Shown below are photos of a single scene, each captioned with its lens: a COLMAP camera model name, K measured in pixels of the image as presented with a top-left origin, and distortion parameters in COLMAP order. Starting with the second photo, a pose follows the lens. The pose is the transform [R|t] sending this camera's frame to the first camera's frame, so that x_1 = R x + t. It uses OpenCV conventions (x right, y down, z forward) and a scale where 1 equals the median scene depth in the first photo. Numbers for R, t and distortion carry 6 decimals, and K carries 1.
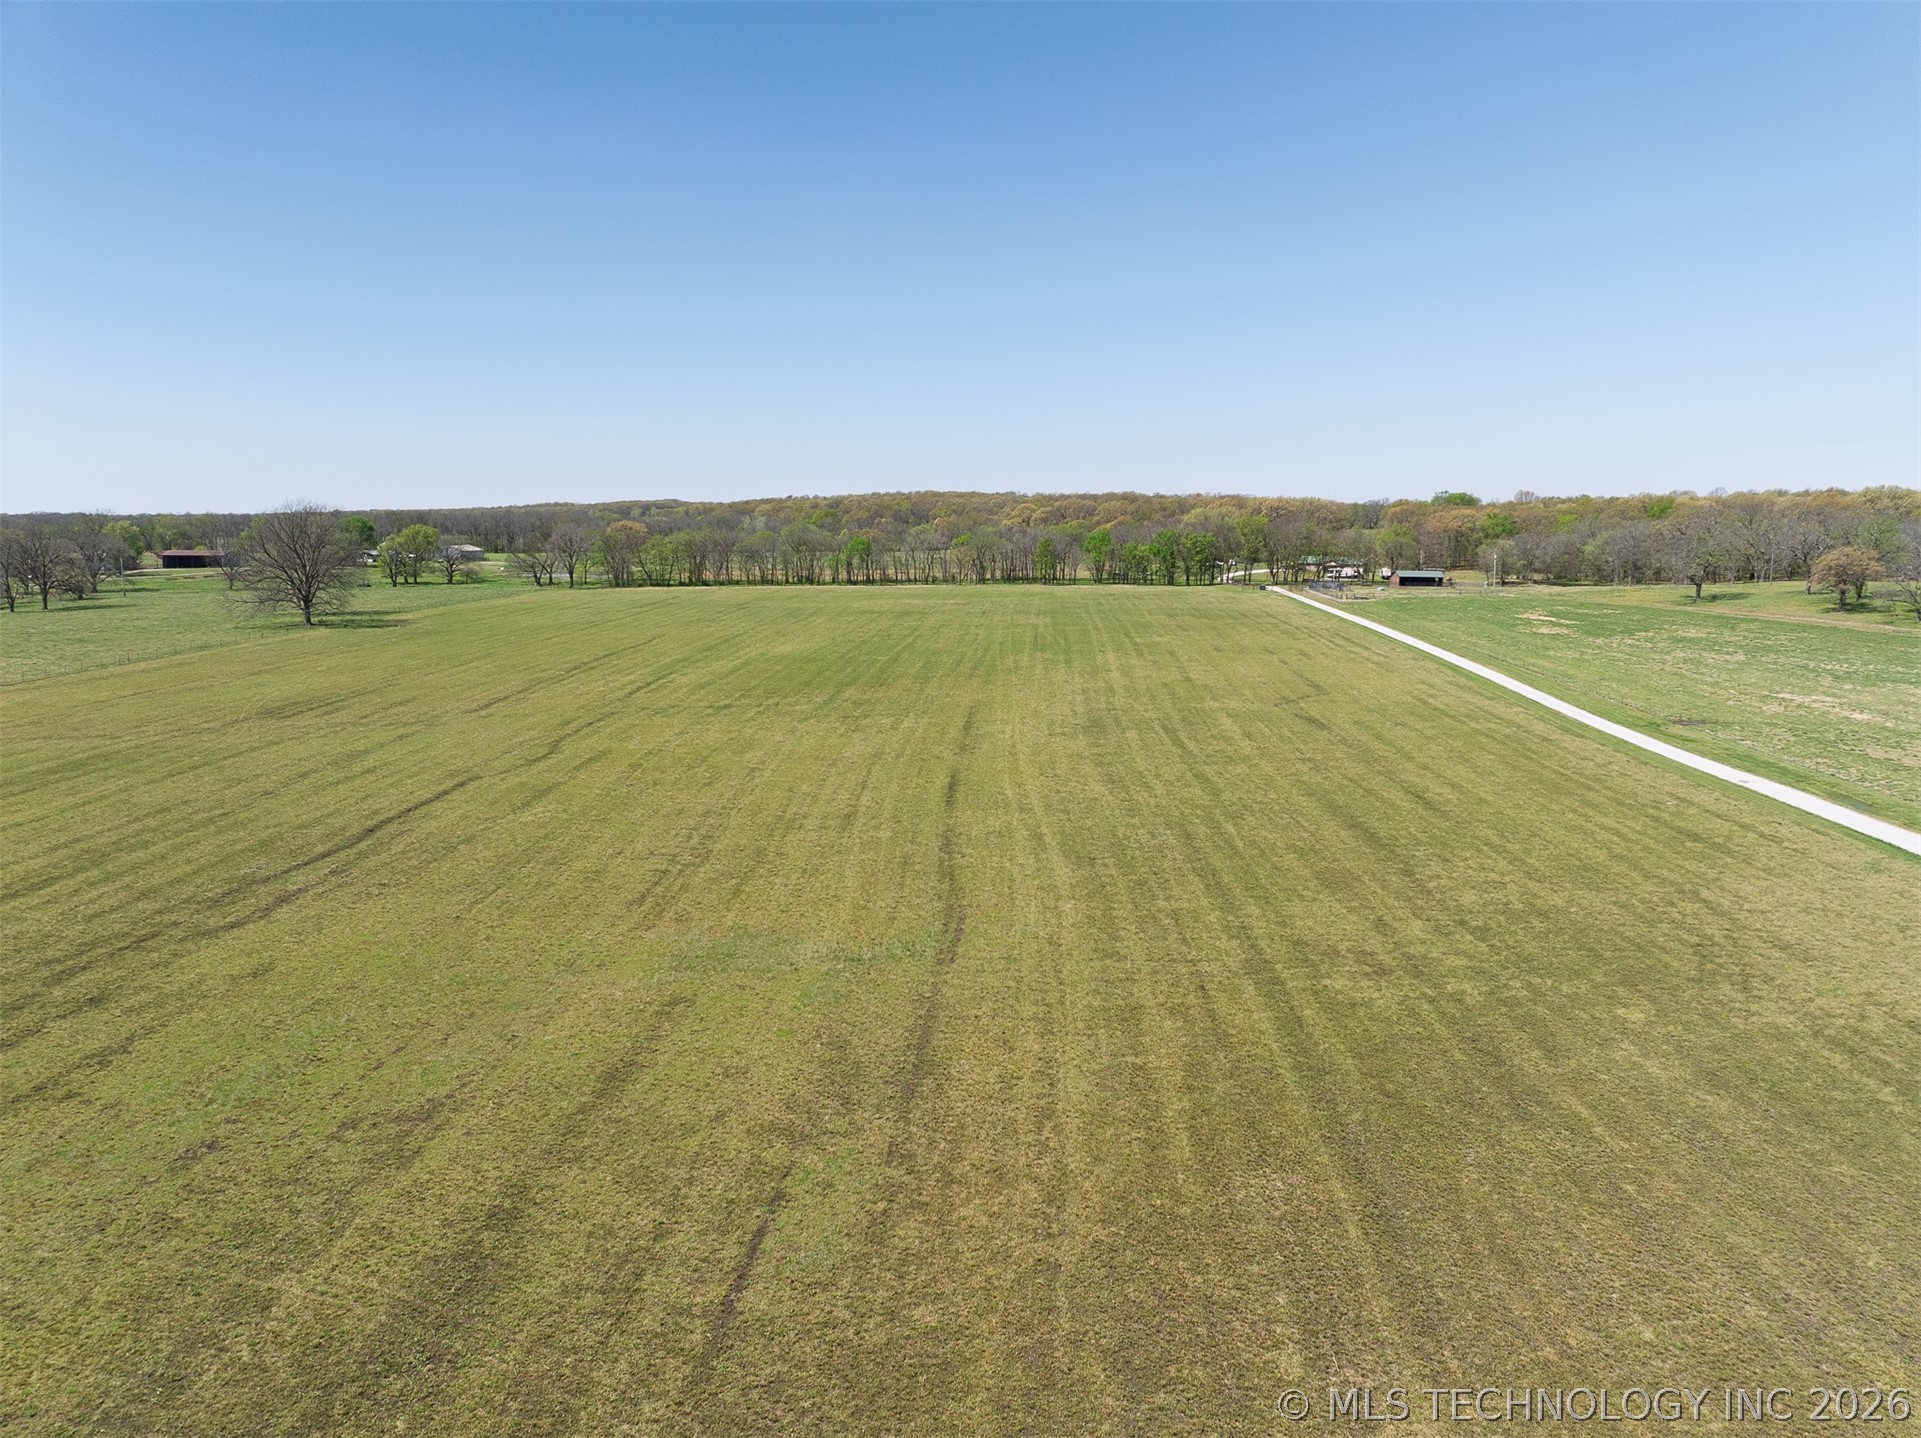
lens RADIAL K [[1345.6, 0, 967.2], [0, 1345.6, 723.4], [0, 0, 1]] dist [-0.036188, -0.000037]
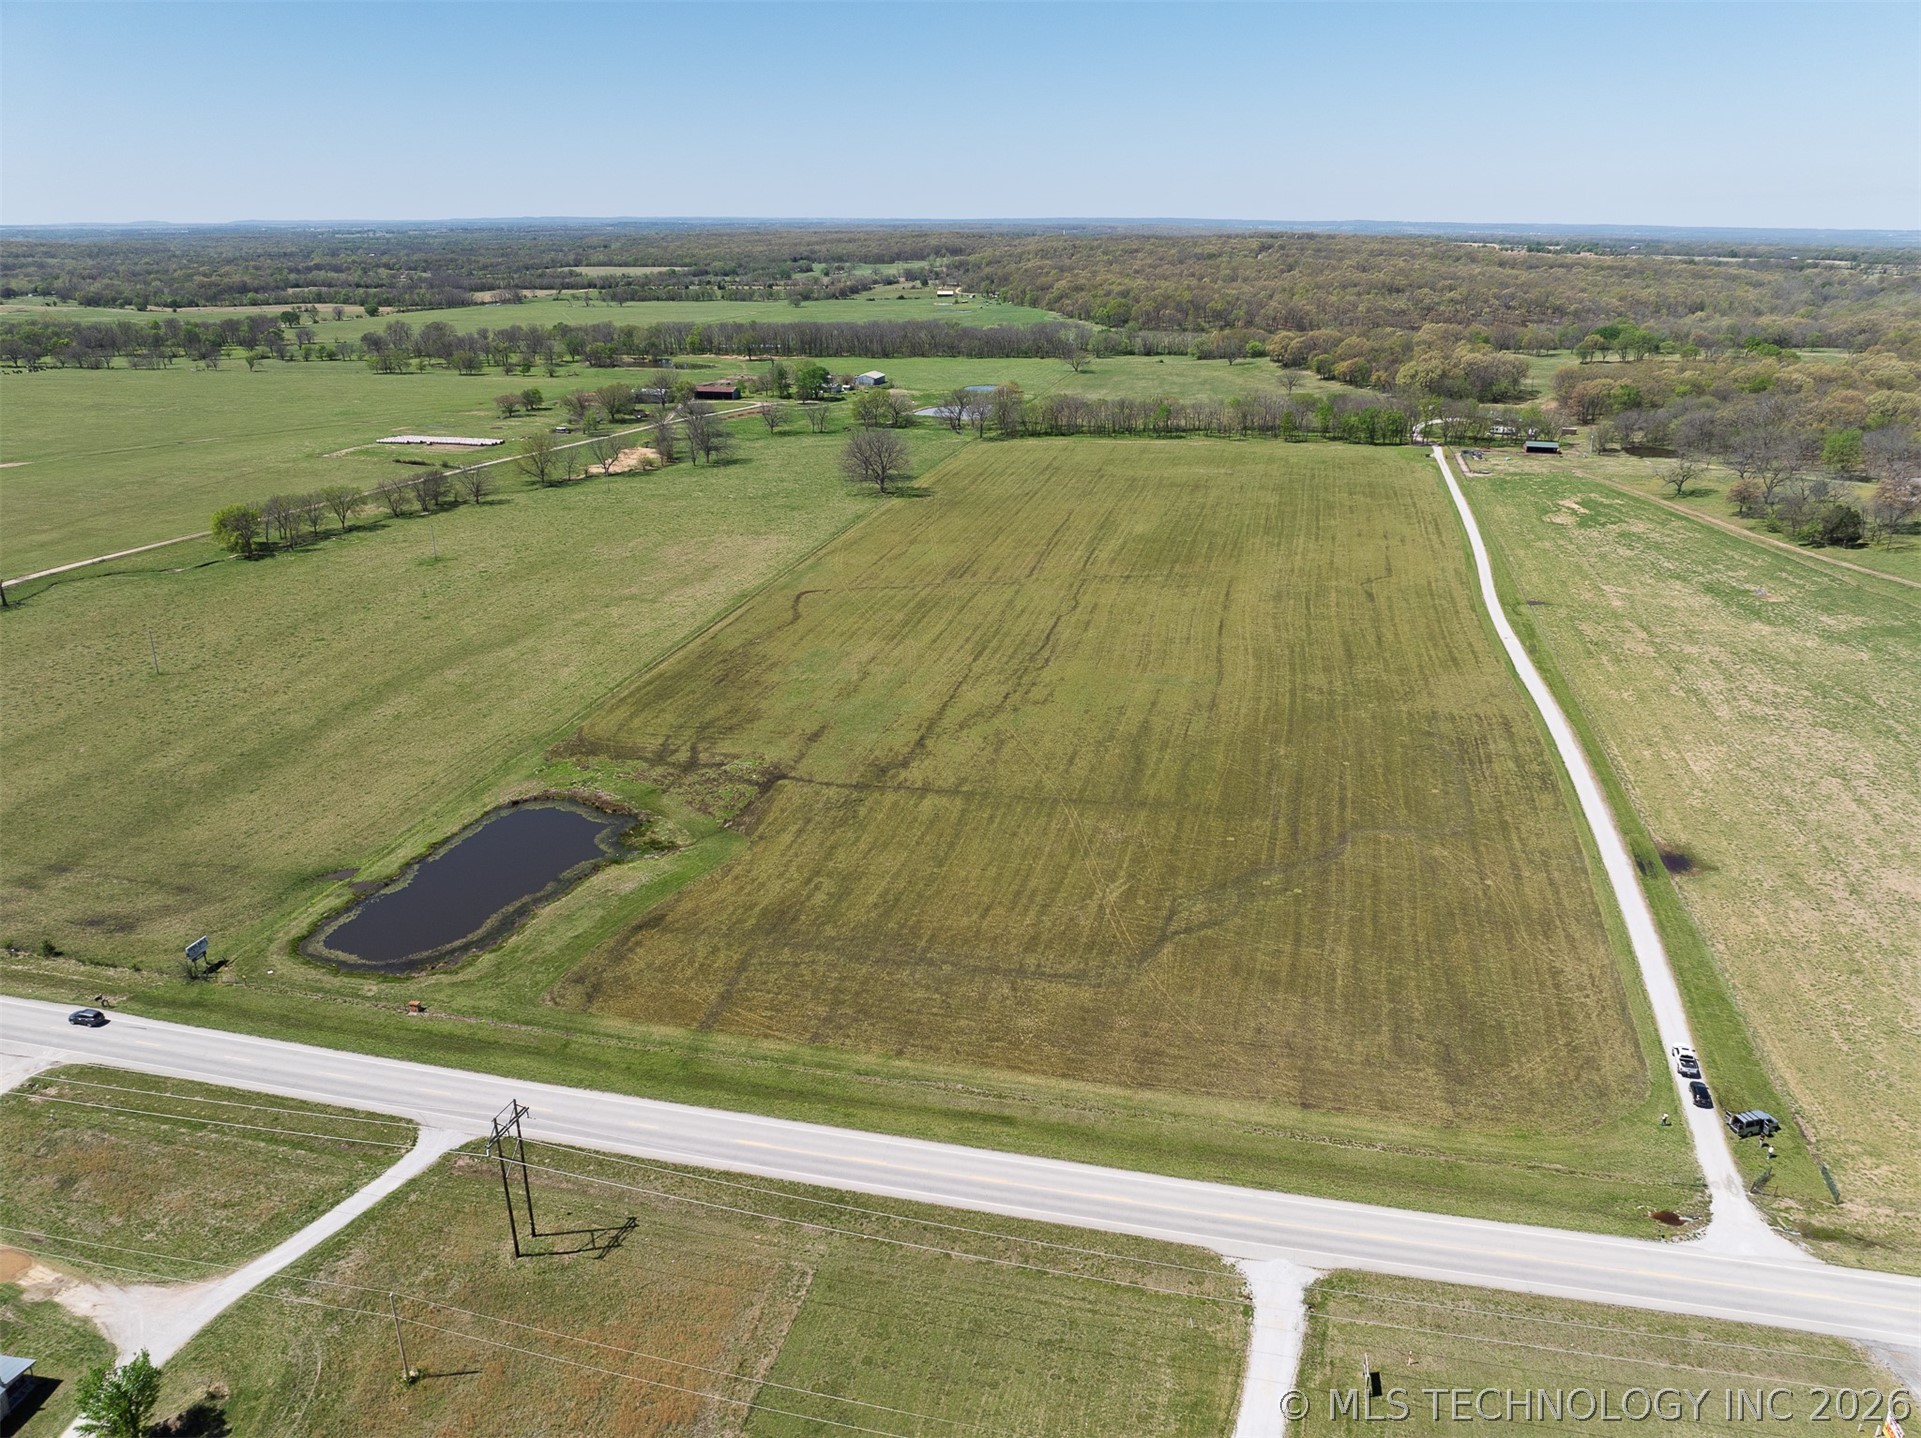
lens RADIAL K [[1345.6, 0, 964.9], [0, 1345.6, 716.1], [0, 0, 1]] dist [-0.036188, -0.000037]
pose [[0.981640, 0.059586, -0.181196, -0.017914], [-0.021099, 0.978046, 0.207318, -0.388668], [0.189571, -0.199689, 0.961346, -2.146281]]
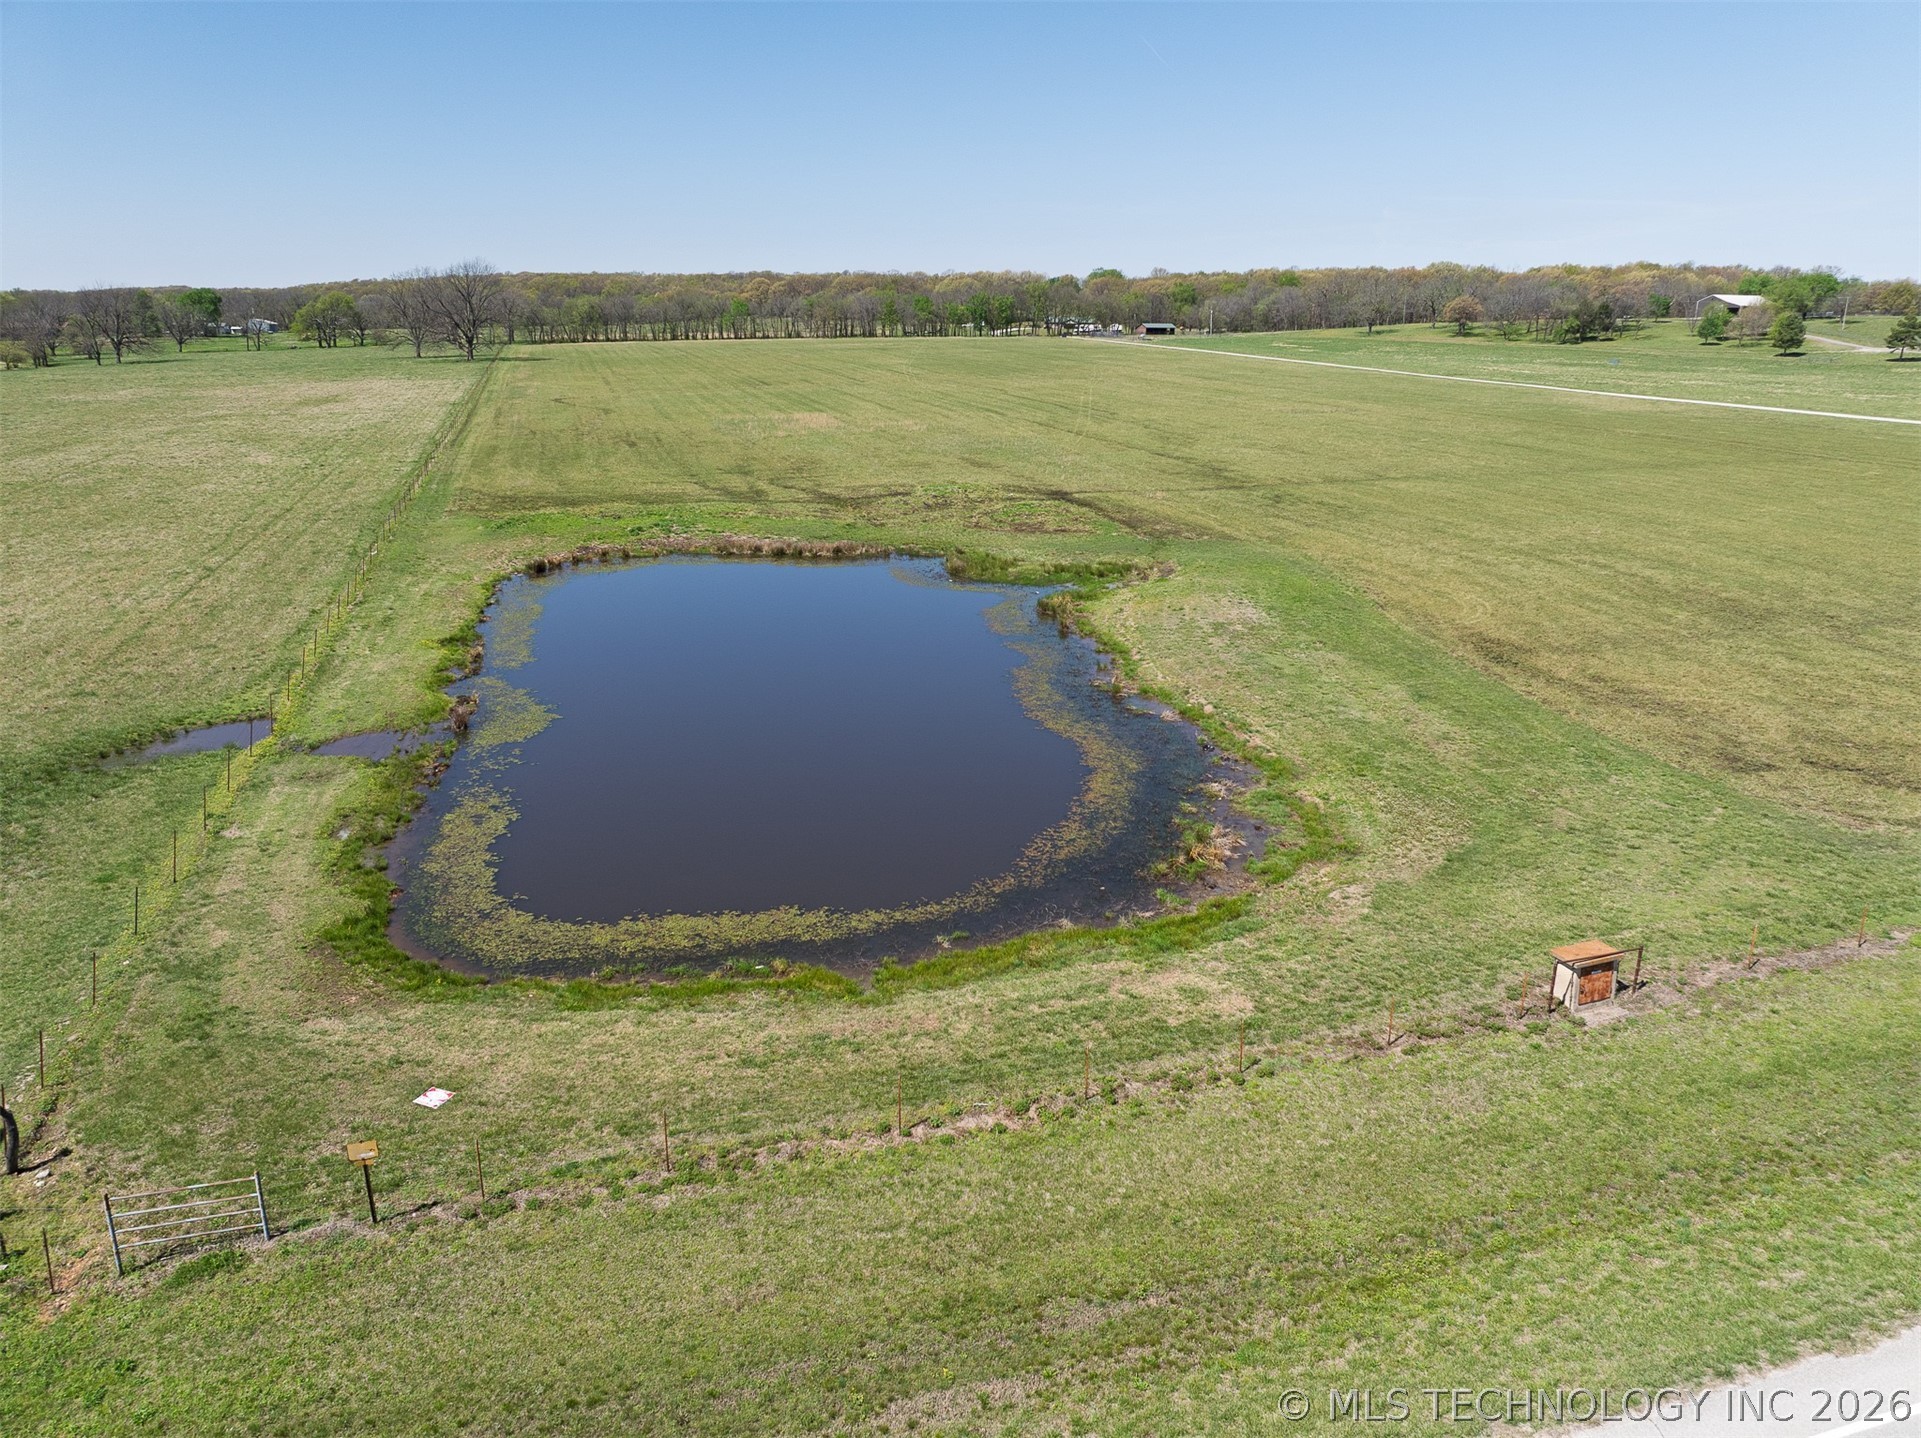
lens RADIAL K [[1345.6, 0, 966.0], [0, 1345.6, 719.0], [0, 0, 1]] dist [-0.036188, -0.000037]
pose [[0.939973, -0.102203, 0.325586, -1.196436], [0.053131, 0.986293, 0.156213, 0.218612], [-0.337088, -0.129537, 0.932519, -0.964958]]
